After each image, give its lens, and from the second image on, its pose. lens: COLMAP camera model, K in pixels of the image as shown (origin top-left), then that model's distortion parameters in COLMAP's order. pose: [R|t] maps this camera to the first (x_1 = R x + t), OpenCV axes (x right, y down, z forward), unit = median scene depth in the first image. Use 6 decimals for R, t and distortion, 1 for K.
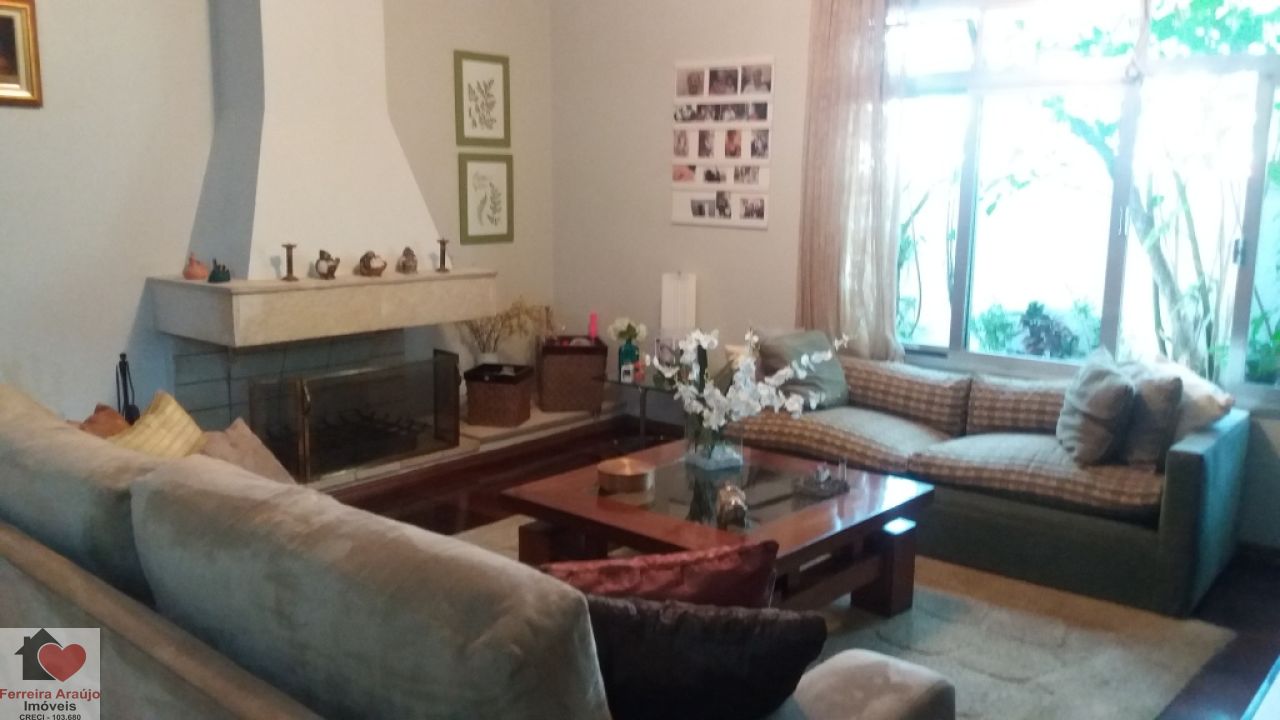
lens RADIAL K [[1040.5, 0, 644.7], [0, 1040.5, 366.5], [0, 0, 1]] dist [0.134219, -0.216219]
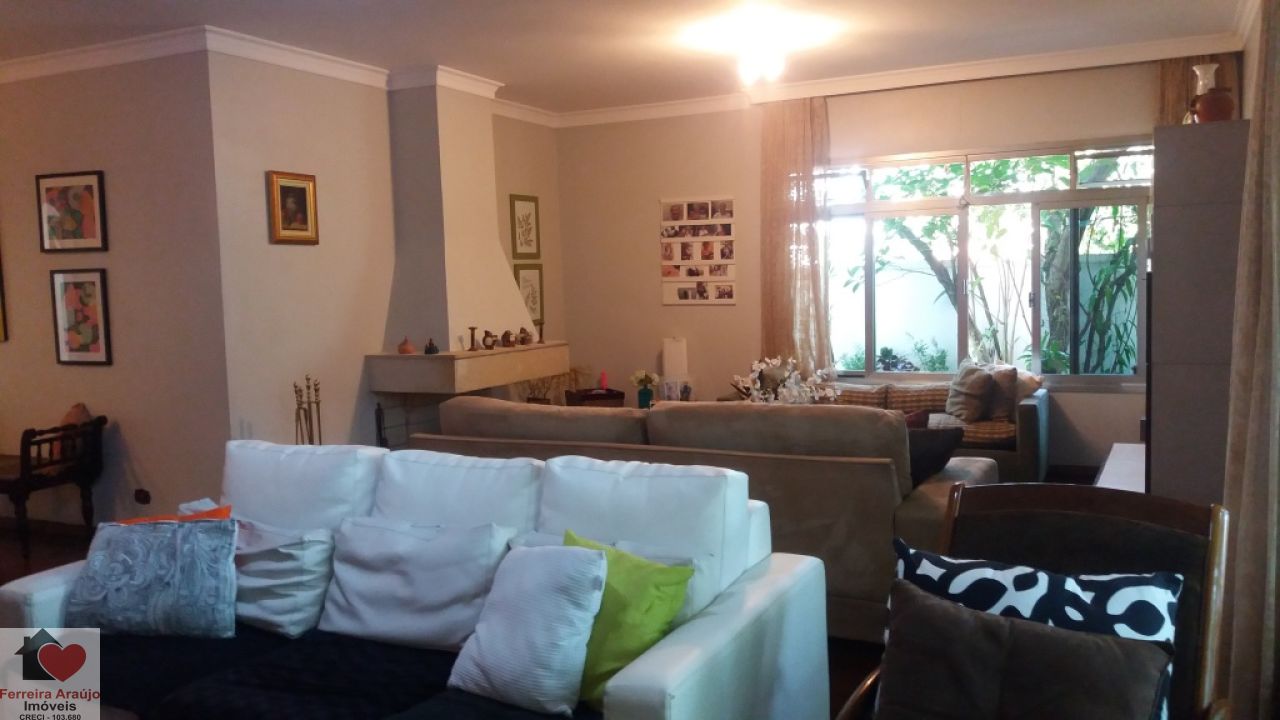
lens RADIAL K [[1040.0, 0, 642.2], [0, 1040.0, 360.5], [0, 0, 1]] dist [0.219179, -0.478414]
pose [[0.971257, -0.061050, 0.230072, -0.398185], [0.083445, 0.992540, -0.088894, 0.078127], [-0.222928, 0.105538, 0.969105, -0.466041]]
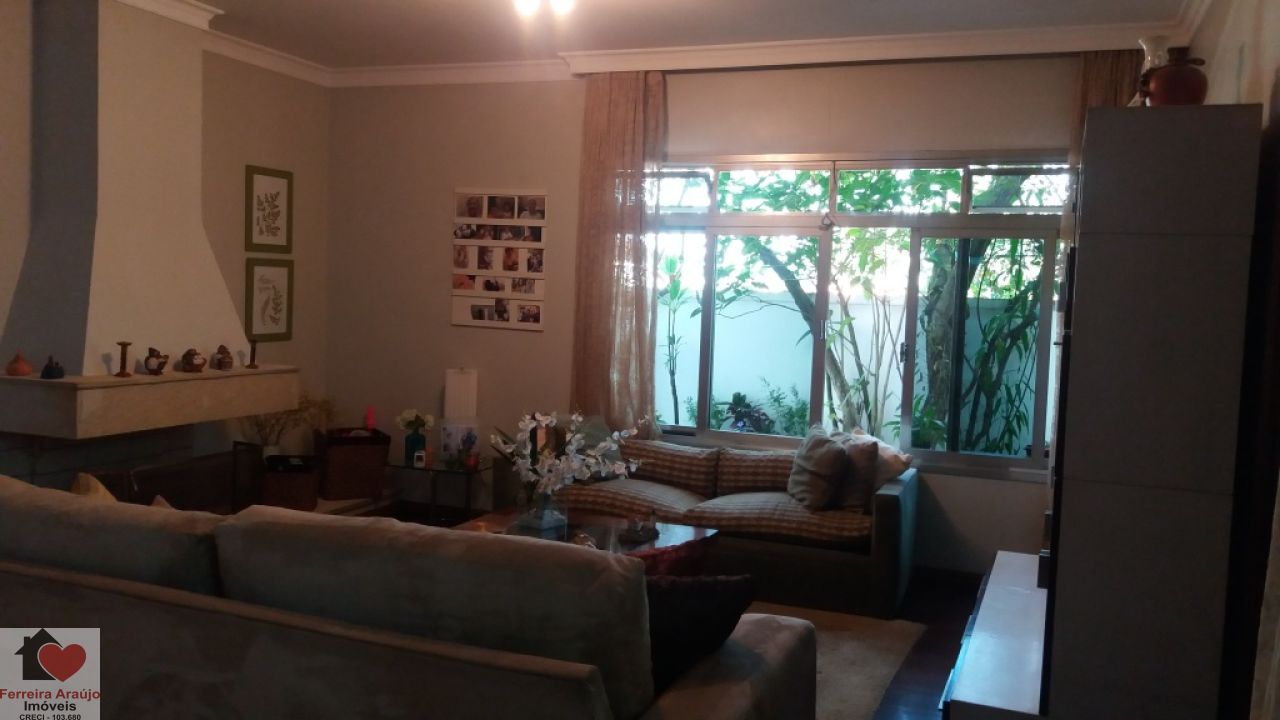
lens RADIAL K [[1043.7, 0, 640.0], [0, 1043.7, 360.0], [0, 0, 1]] dist [0.250334, -0.664398]
pose [[0.948897, 0.001037, 0.315585, -0.162949], [0.031270, 0.994765, -0.097289, 0.020271], [-0.314034, 0.102186, 0.943897, -0.158242]]
